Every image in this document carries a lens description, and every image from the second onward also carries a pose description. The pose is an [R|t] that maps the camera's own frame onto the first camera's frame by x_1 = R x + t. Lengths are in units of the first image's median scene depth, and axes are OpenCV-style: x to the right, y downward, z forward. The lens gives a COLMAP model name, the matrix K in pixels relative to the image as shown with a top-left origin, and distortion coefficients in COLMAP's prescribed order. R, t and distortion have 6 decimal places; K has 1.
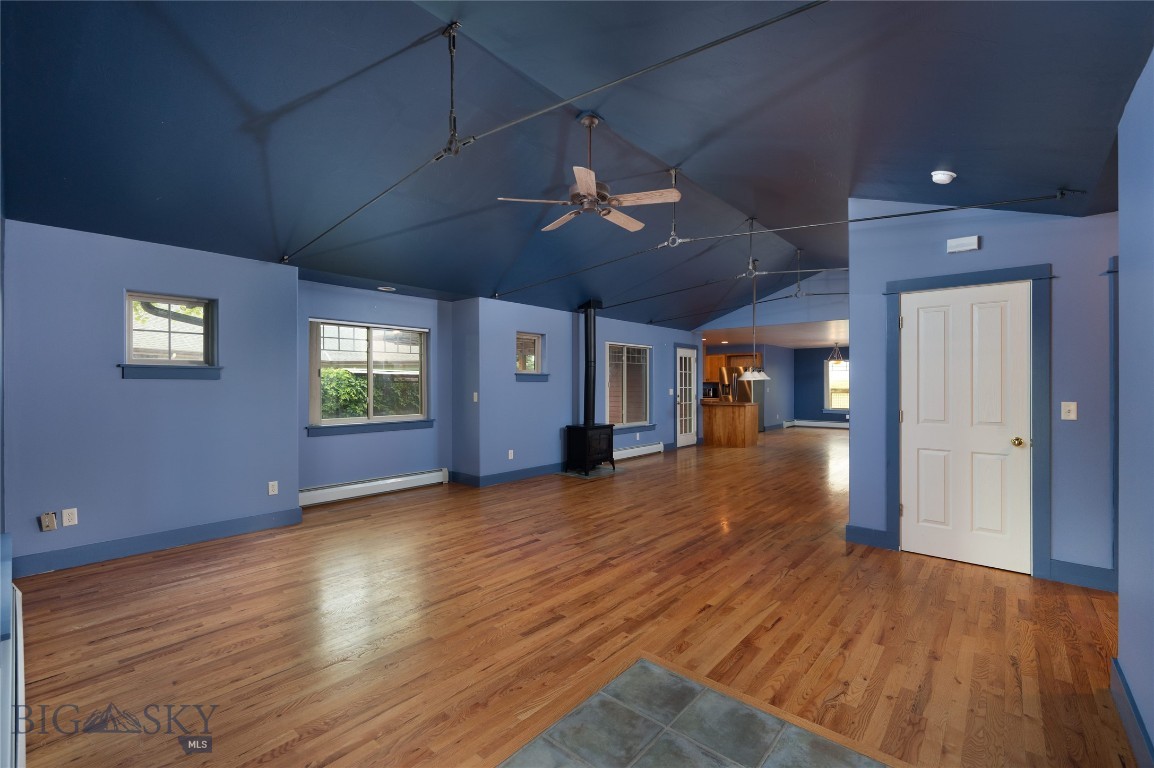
lens RADIAL K [[490.8, 0, 577.0], [0, 490.8, 384.0], [0, 0, 1]] dist [-0.000013, -0.000067]
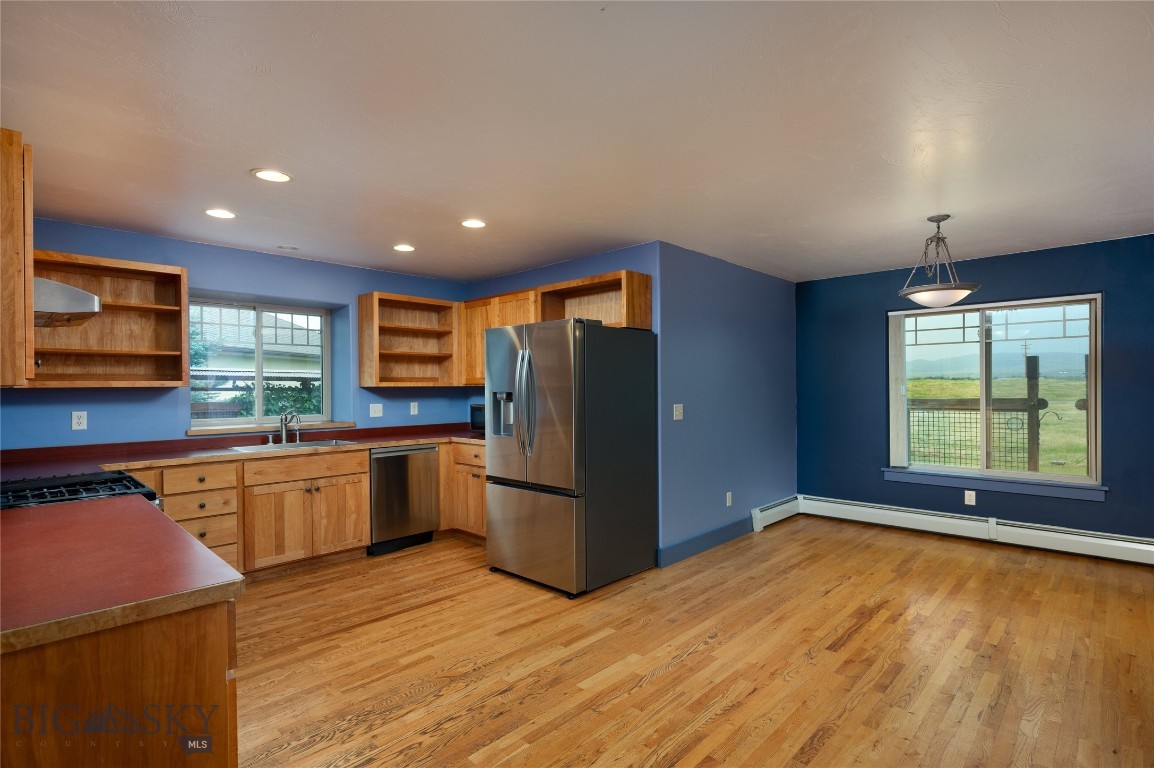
lens RADIAL K [[567.9, 0, 575.4], [0, 567.9, 391.3], [0, 0, 1]] dist [0.002839, 0.000342]
pose [[0.998976, -0.008933, -0.044353, 0.936072], [0.009214, 0.999939, 0.006141, -0.003844], [0.044296, -0.006543, 0.998997, 1.842315]]
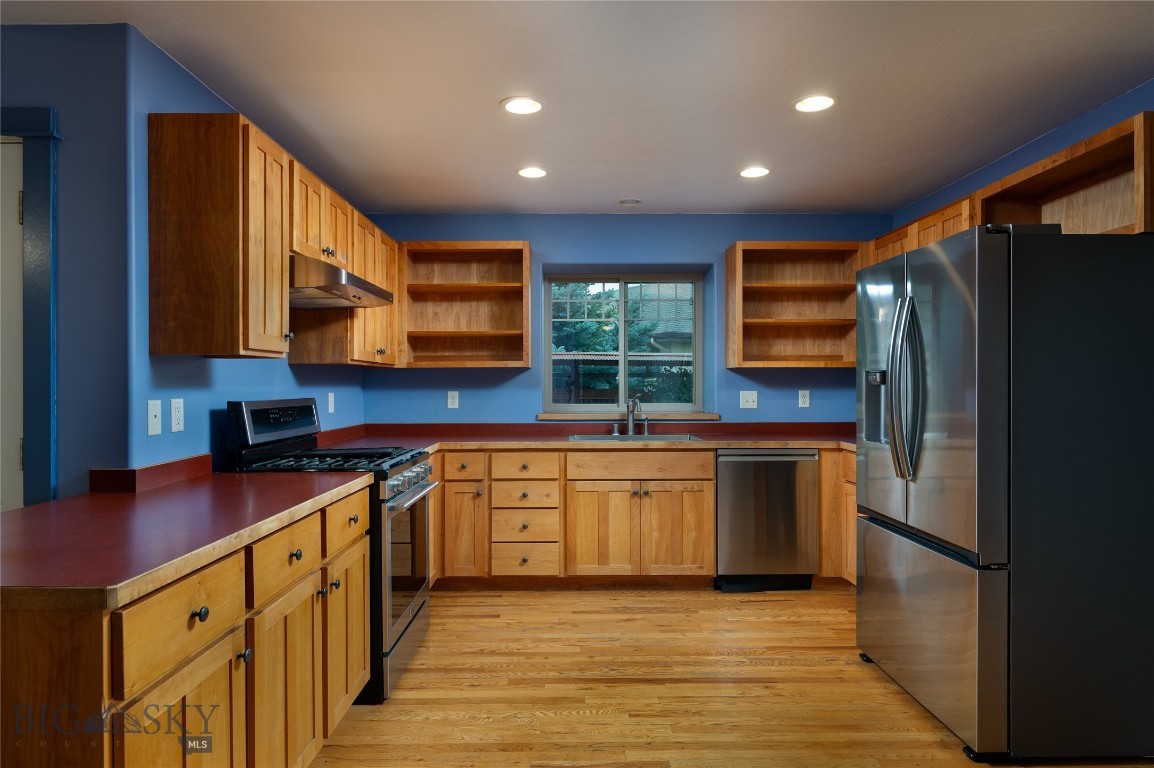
lens RADIAL K [[672.8, 0, 572.5], [0, 672.8, 385.4], [0, 0, 1]] dist [0.000190, 0.000757]
pose [[0.667961, -0.001098, -0.744195, 1.051779], [0.002993, 0.999995, 0.001211, 0.011993], [0.744190, -0.003037, 0.667961, 2.055857]]
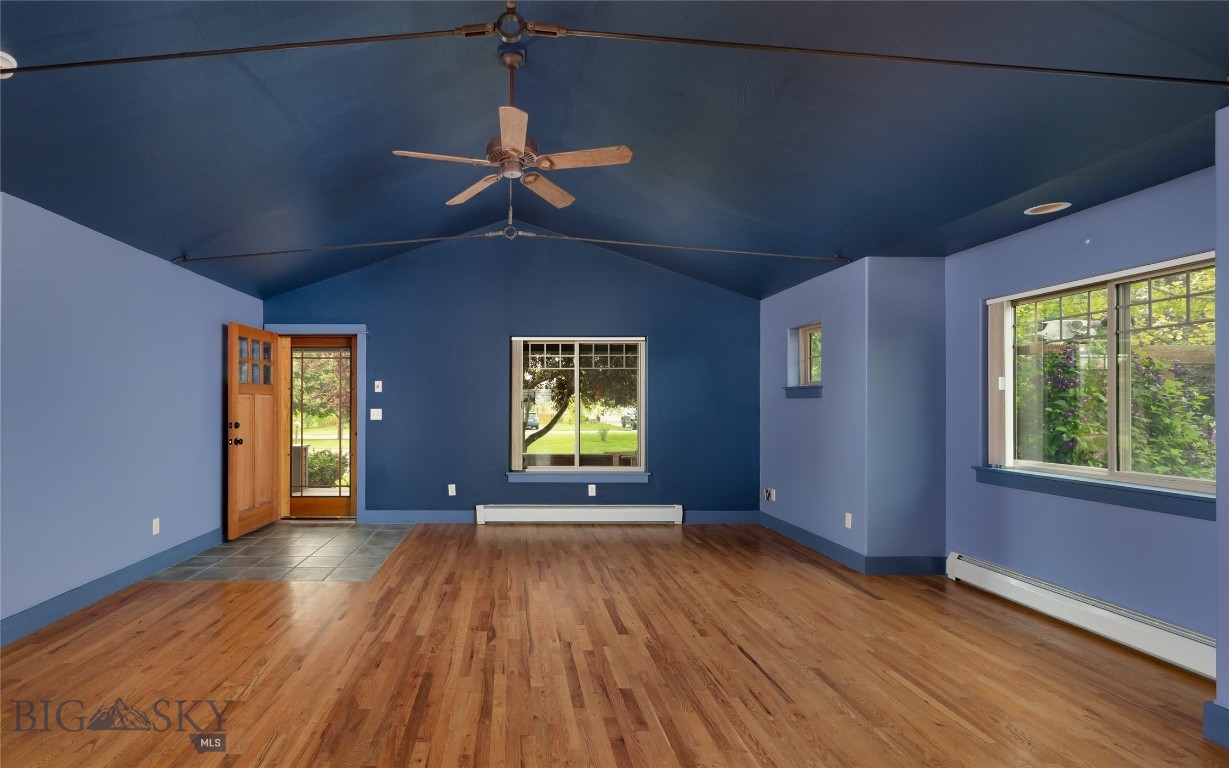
lens RADIAL K [[565.6, 0, 509.3], [0, 565.6, 403.7], [0, 0, 1]] dist [0.000266, -0.000261]
pose [[-0.754058, -0.003313, -0.656799, 0.441103], [-0.002061, 0.999994, -0.002678, 0.006569], [0.656805, -0.000666, -0.754061, 1.201391]]
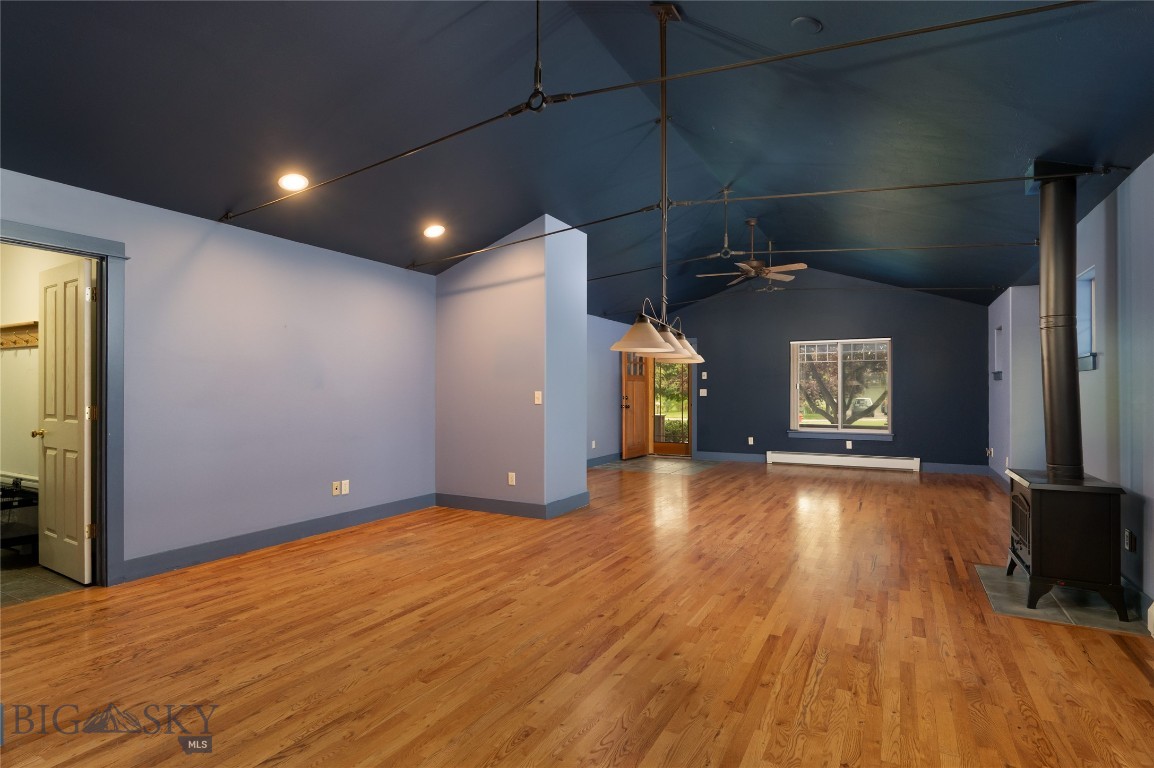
lens RADIAL K [[589.2, 0, 571.4], [0, 589.2, 388.1], [0, 0, 1]] dist [0.002840, -0.021350]
pose [[-0.977739, -0.002076, -0.209813, 0.740466], [-0.001104, 0.999988, -0.004748, 0.021260], [0.209821, -0.004410, -0.977730, 2.011820]]
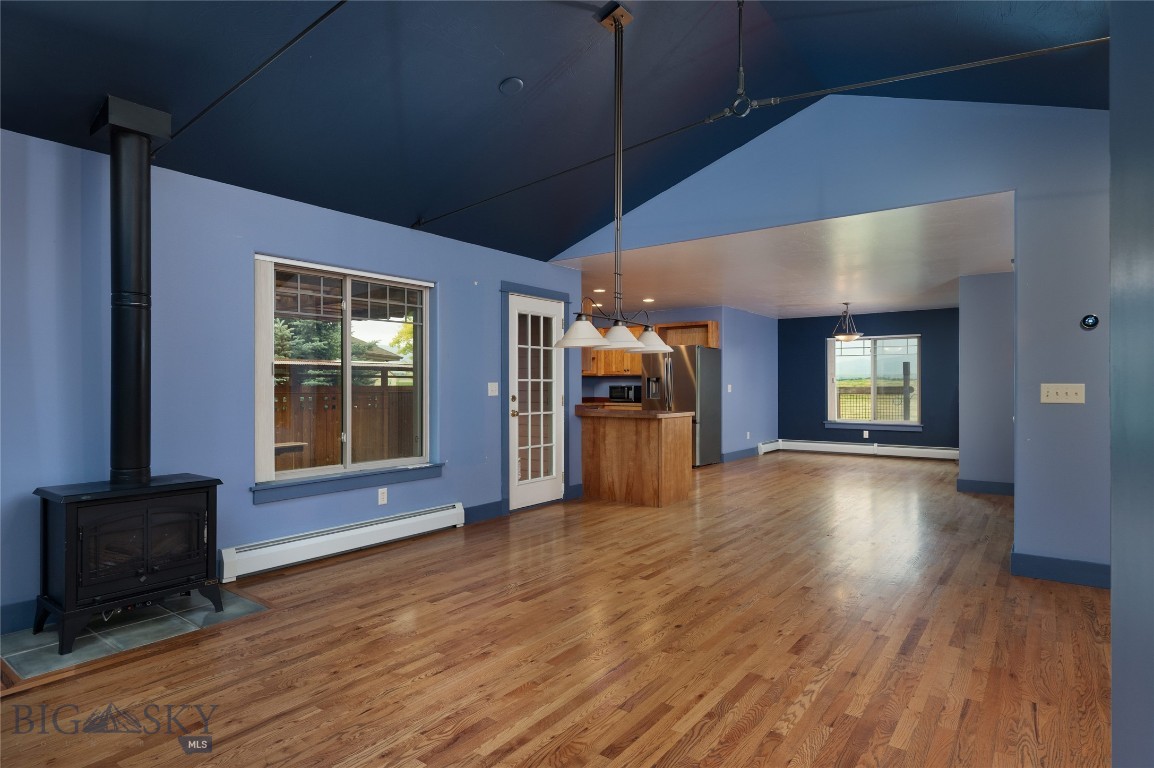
lens RADIAL K [[633.8, 0, 577.0], [0, 633.8, 384.0], [0, 0, 1]] dist [-0.000135, 0.000089]
pose [[0.996902, -0.001196, 0.078646, 0.431724], [0.001404, 0.999996, -0.002587, 0.024828], [-0.078642, 0.002689, 0.996899, 0.798334]]
